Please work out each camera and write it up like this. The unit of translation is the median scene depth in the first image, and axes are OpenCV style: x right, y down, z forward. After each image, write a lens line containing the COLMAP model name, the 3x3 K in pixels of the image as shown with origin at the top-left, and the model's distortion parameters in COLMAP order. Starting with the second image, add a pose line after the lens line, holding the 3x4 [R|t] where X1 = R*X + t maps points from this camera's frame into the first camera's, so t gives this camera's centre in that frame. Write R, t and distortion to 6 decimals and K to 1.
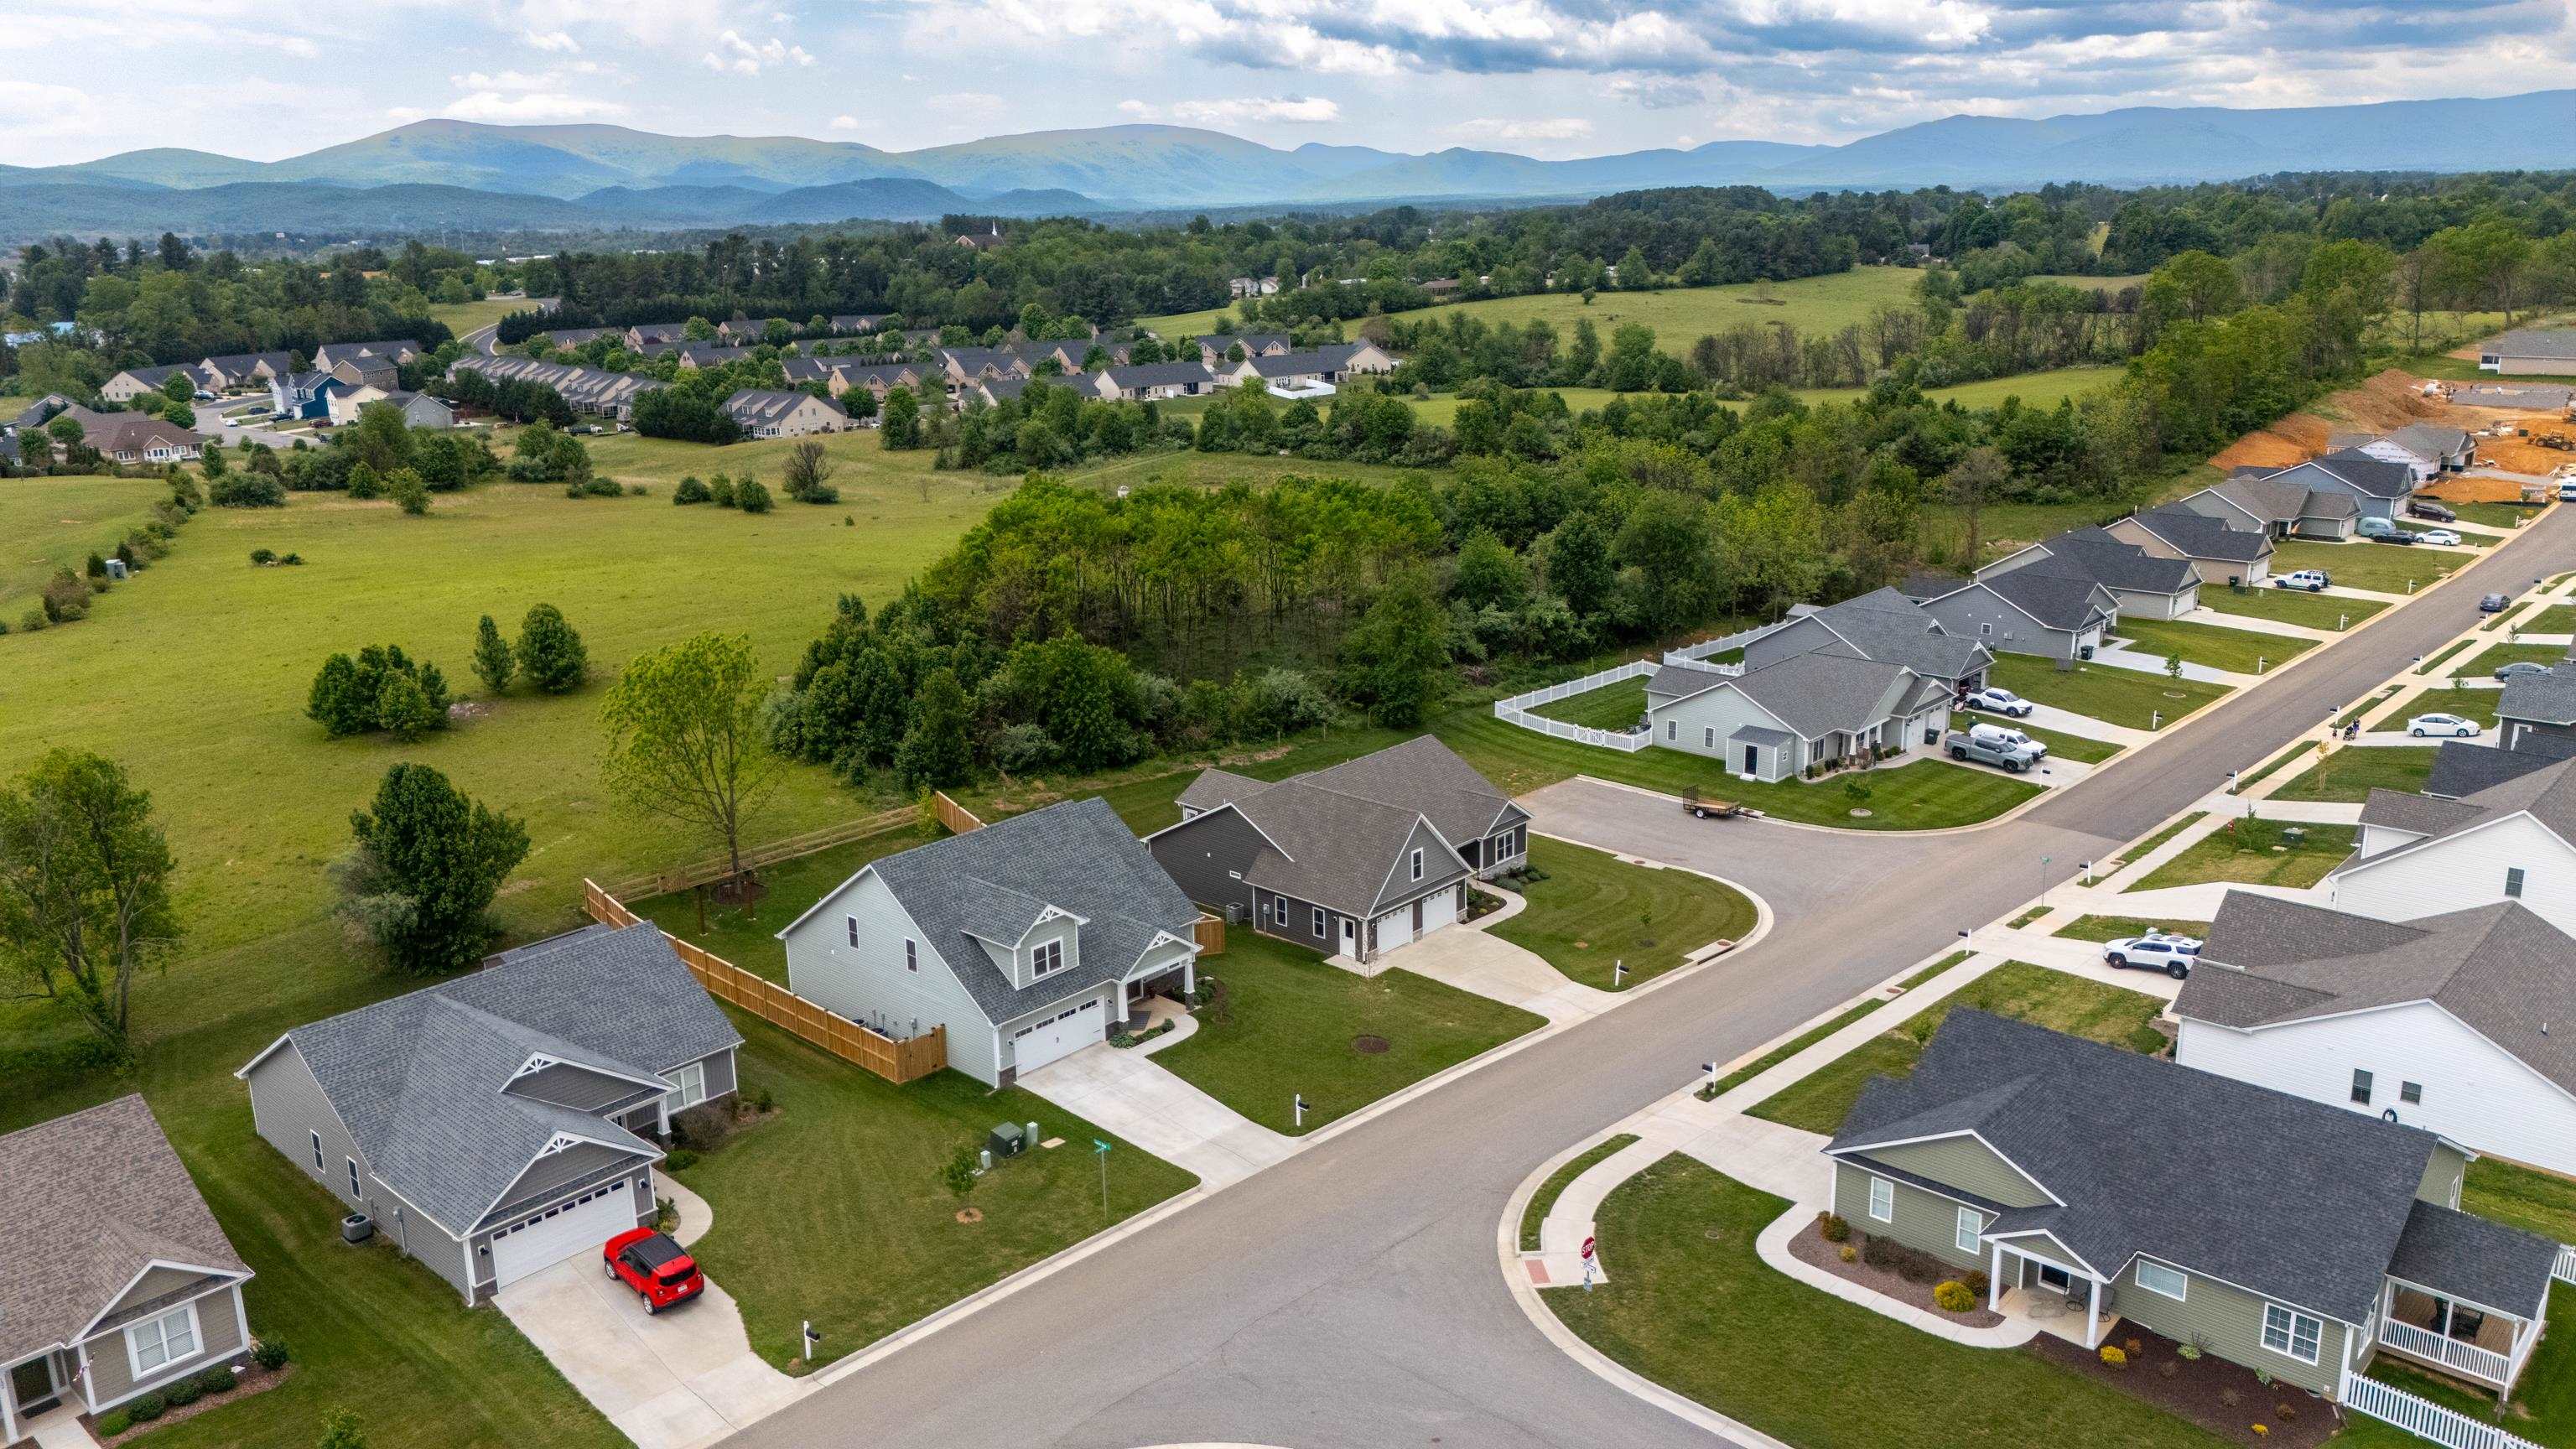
lens RADIAL K [[1893.3, 0, 1288.0], [0, 1893.3, 724.5], [0, 0, 1]] dist [0.091585, -0.097416]
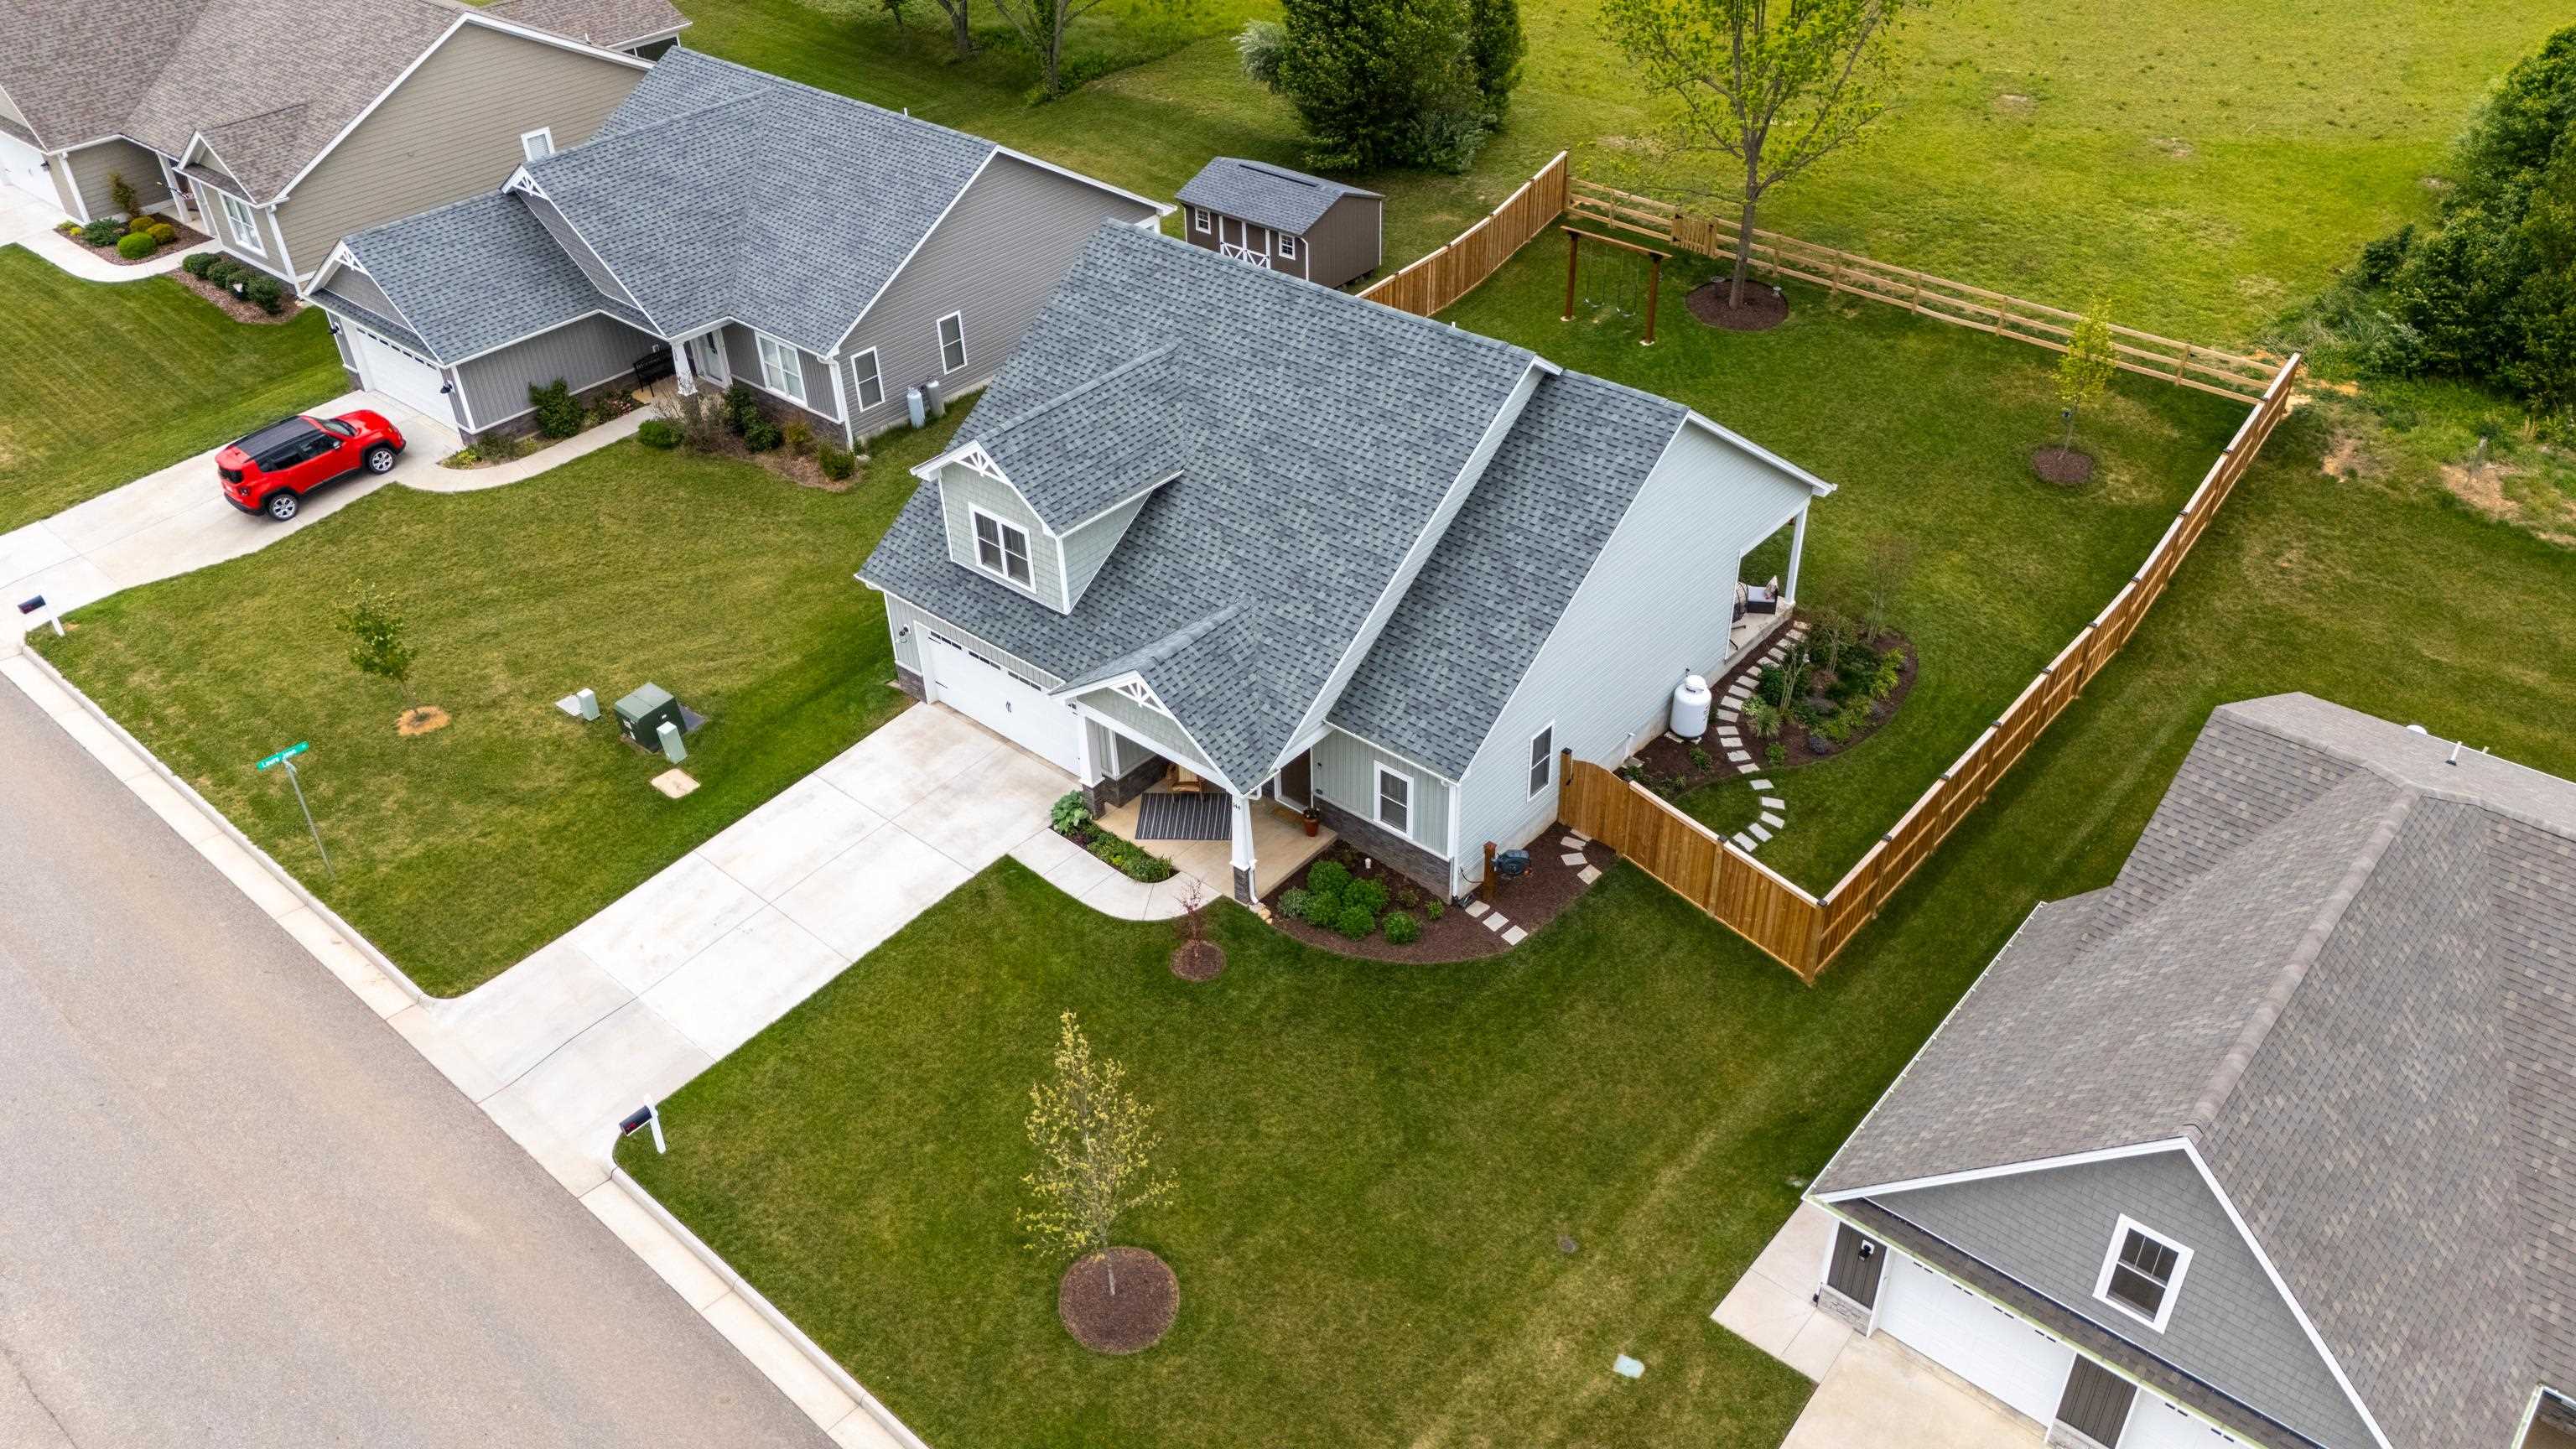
lens RADIAL K [[1893.3, 0, 1288.0], [0, 1893.3, 724.5], [0, 0, 1]] dist [0.091585, -0.097416]
pose [[0.037264, 0.602176, -0.797493, 0.223914], [-0.240916, 0.779922, 0.577651, -0.106029], [0.969830, 0.170603, 0.174137, 0.809368]]
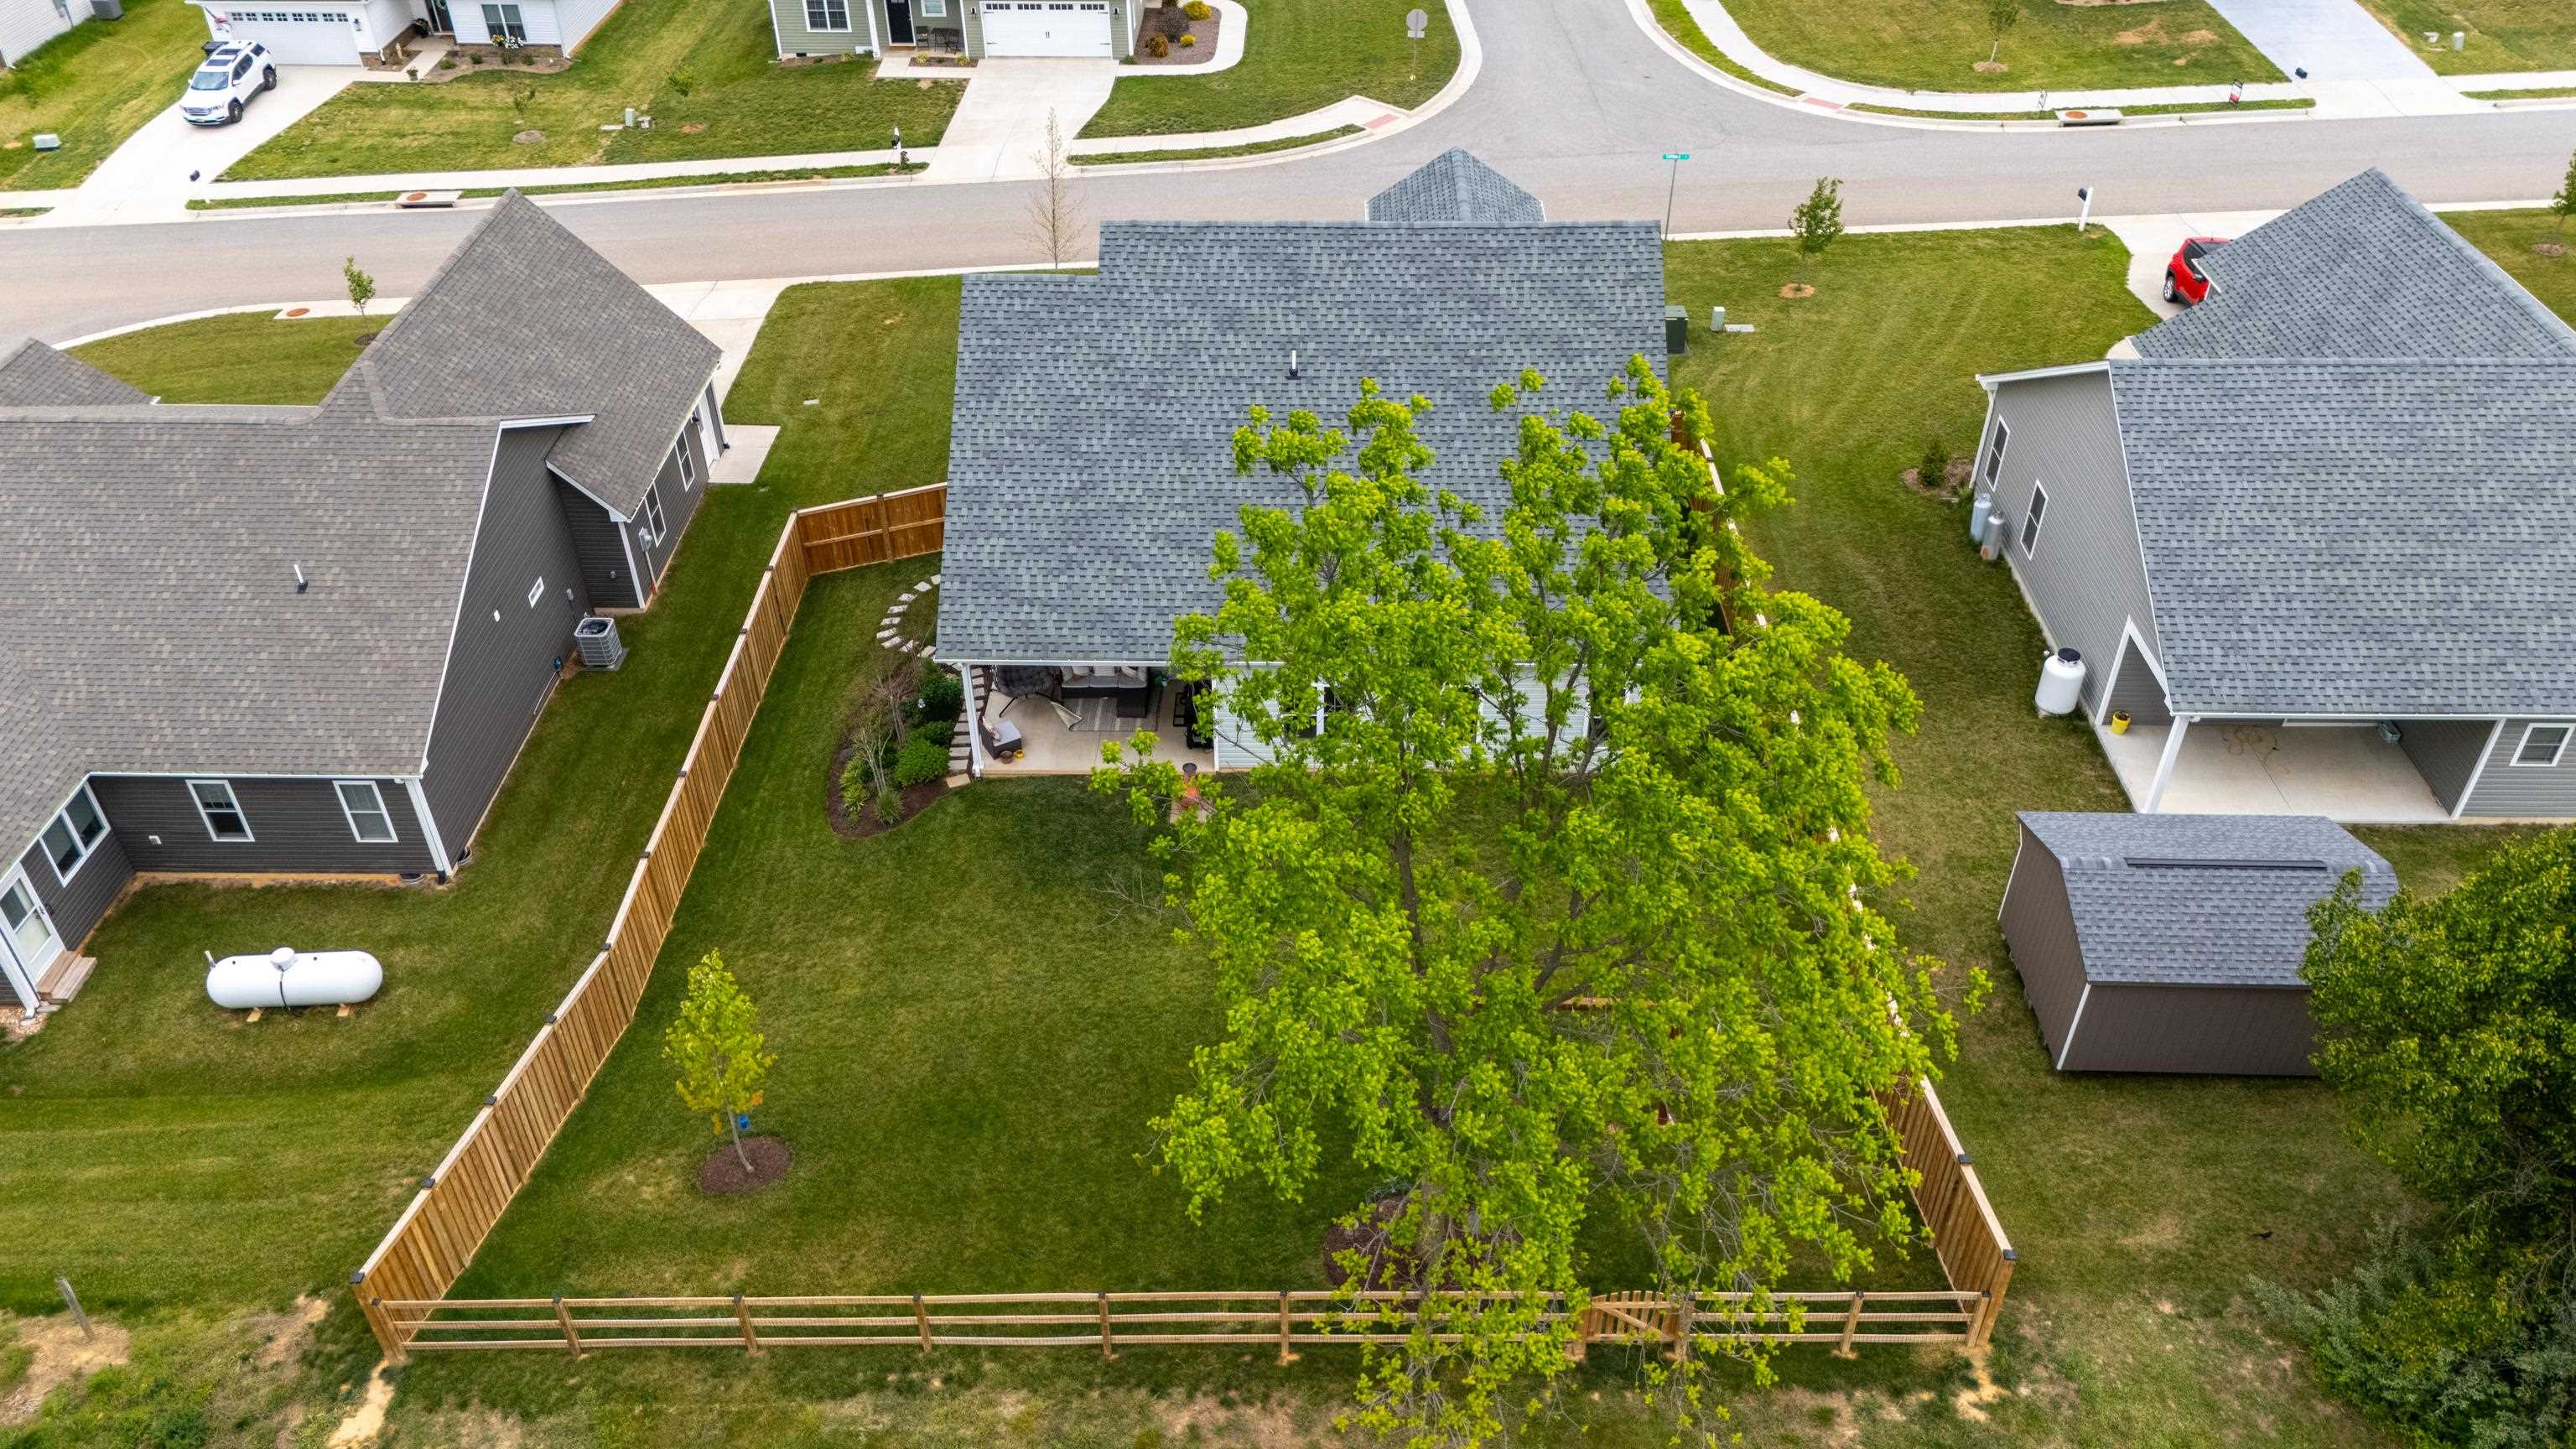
lens RADIAL K [[1897.8, 0, 1288.0], [0, 1897.8, 724.5], [0, 0, 1]] dist [0.076627, -0.072548]
pose [[-0.664580, -0.432390, 0.609404, -0.414523], [0.217796, 0.668058, 0.711522, -0.167166], [-0.714772, 0.605588, -0.349806, 1.078821]]
